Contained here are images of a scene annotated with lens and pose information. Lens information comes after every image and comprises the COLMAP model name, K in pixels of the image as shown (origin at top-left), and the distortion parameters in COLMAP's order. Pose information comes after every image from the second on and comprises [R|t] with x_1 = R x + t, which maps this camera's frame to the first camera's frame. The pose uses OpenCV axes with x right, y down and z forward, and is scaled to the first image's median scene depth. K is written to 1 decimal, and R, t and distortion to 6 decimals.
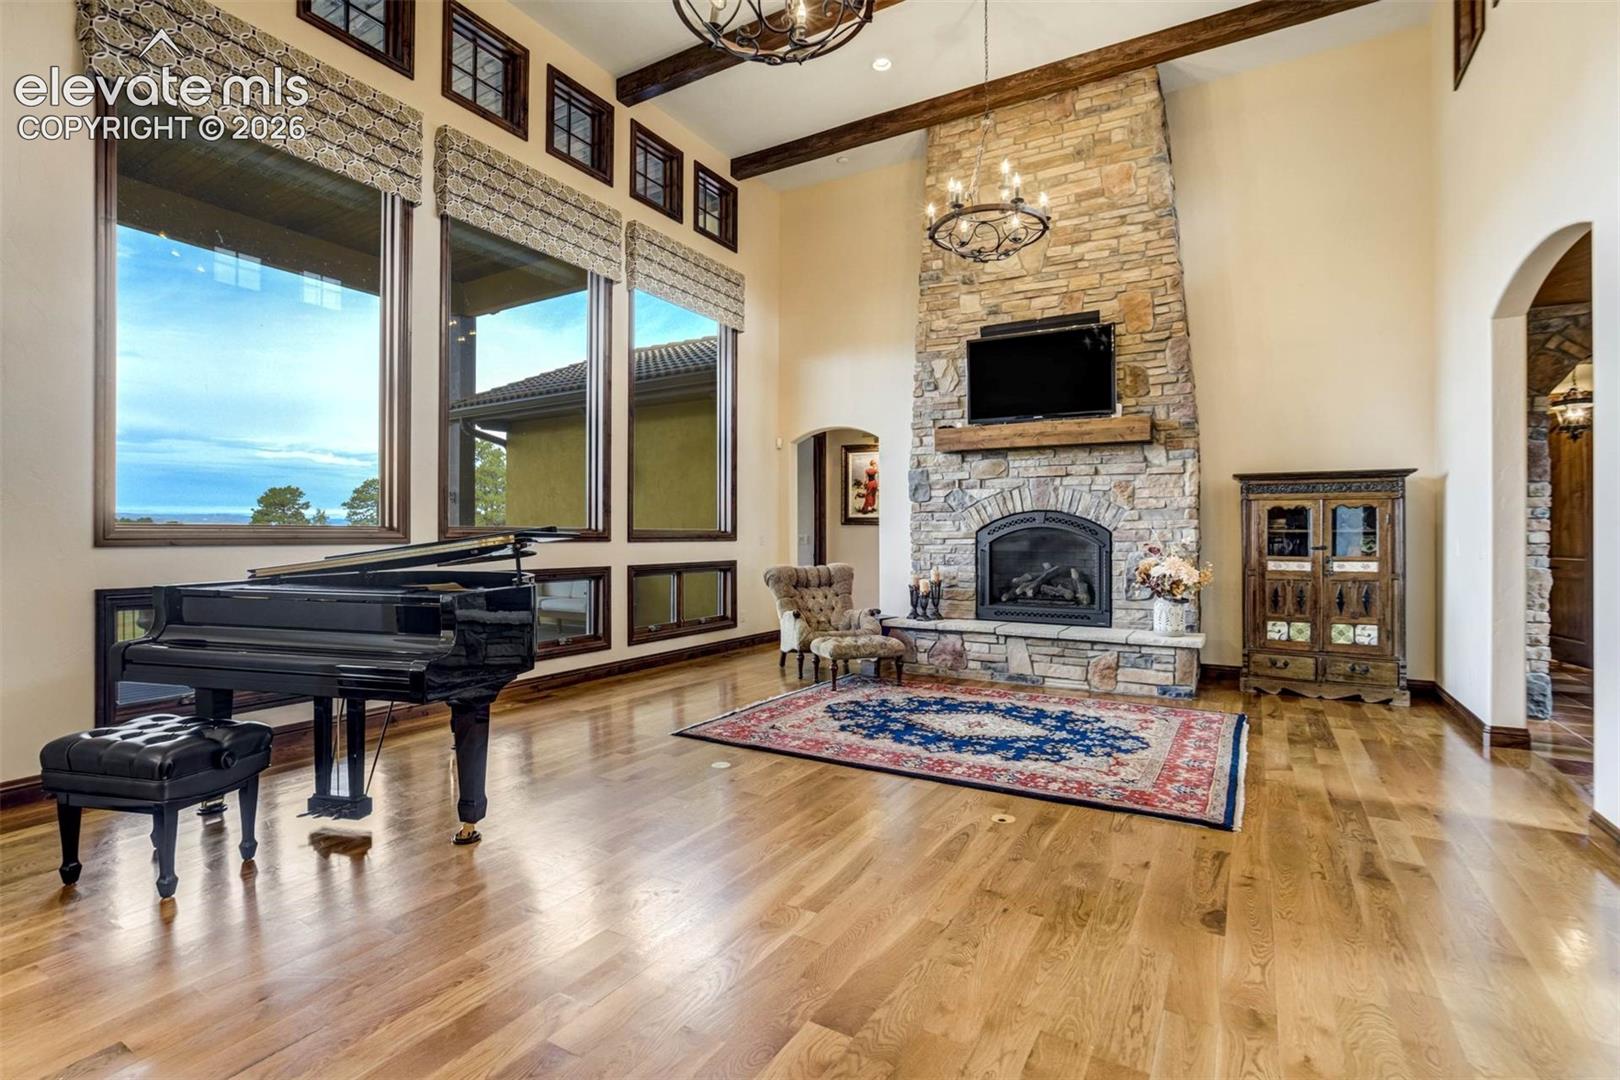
lens RADIAL K [[741.2, 0, 808.7], [0, 741.2, 555.8], [0, 0, 1]] dist [-0.037323, 0.011428]
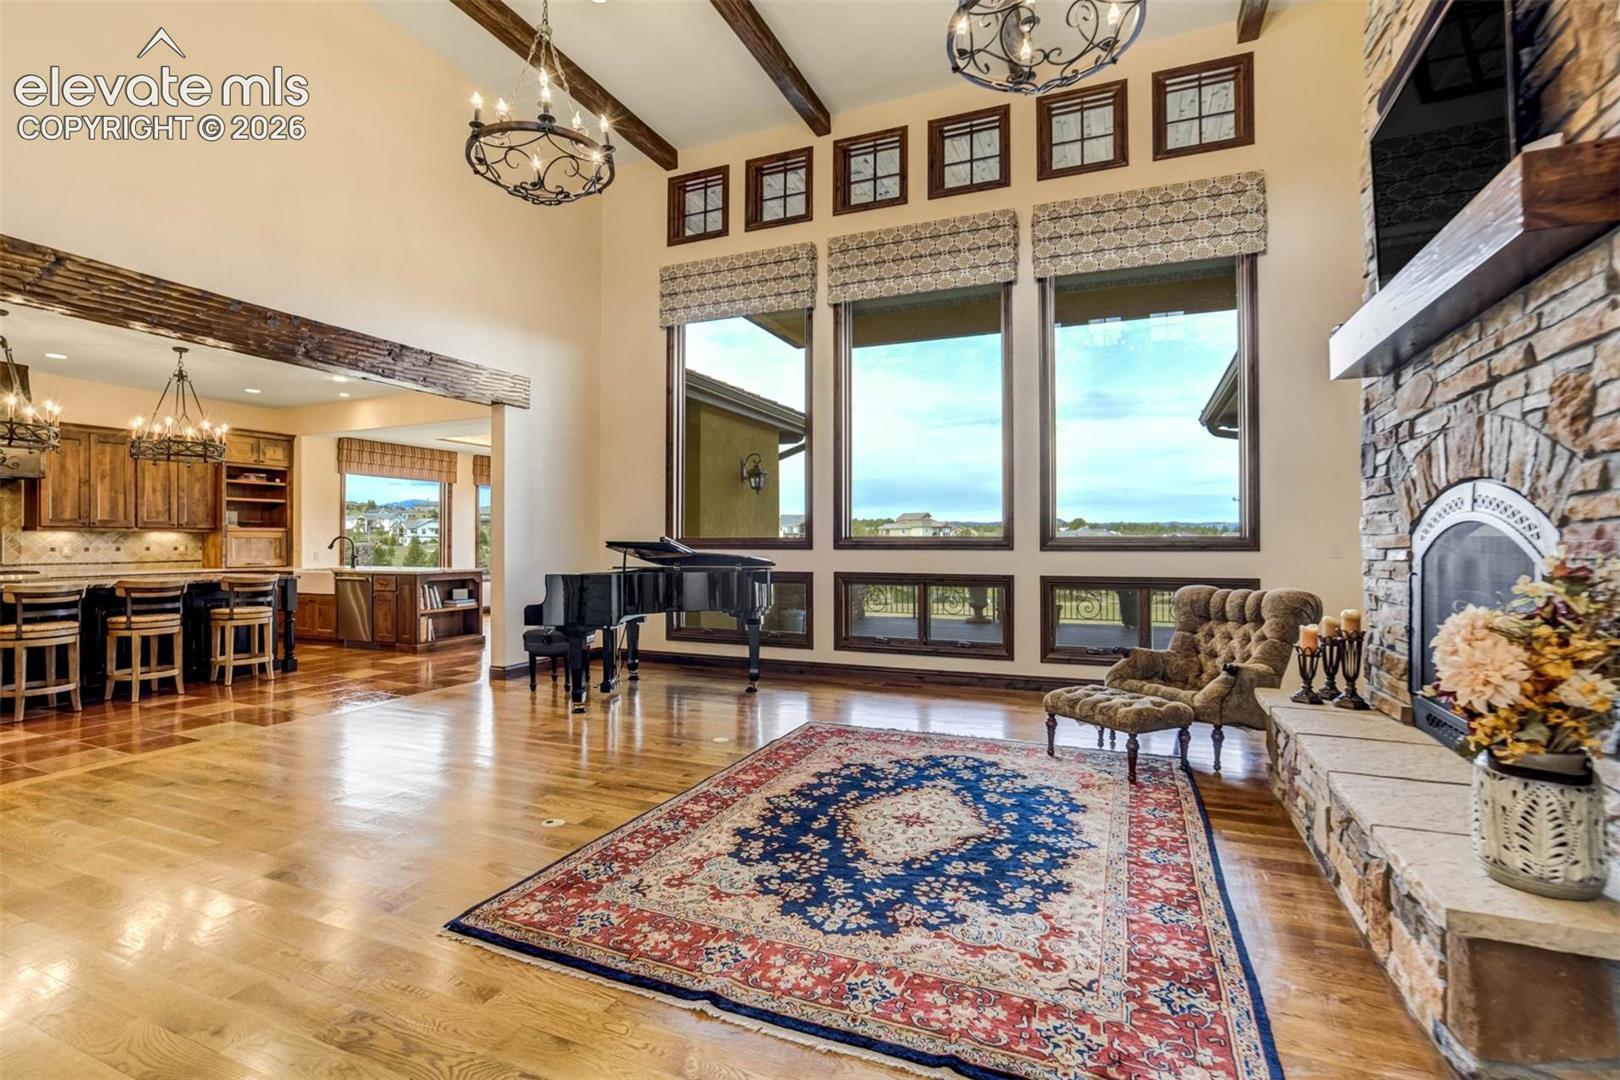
lens RADIAL K [[741.2, 0, 808.7], [0, 741.2, 555.8], [0, 0, 1]] dist [-0.037323, 0.011428]
pose [[0.152641, 0.015944, -0.988153, 0.987473], [-0.029958, 0.999485, 0.011499, -0.022300], [0.987828, 0.027848, 0.153040, 0.894057]]
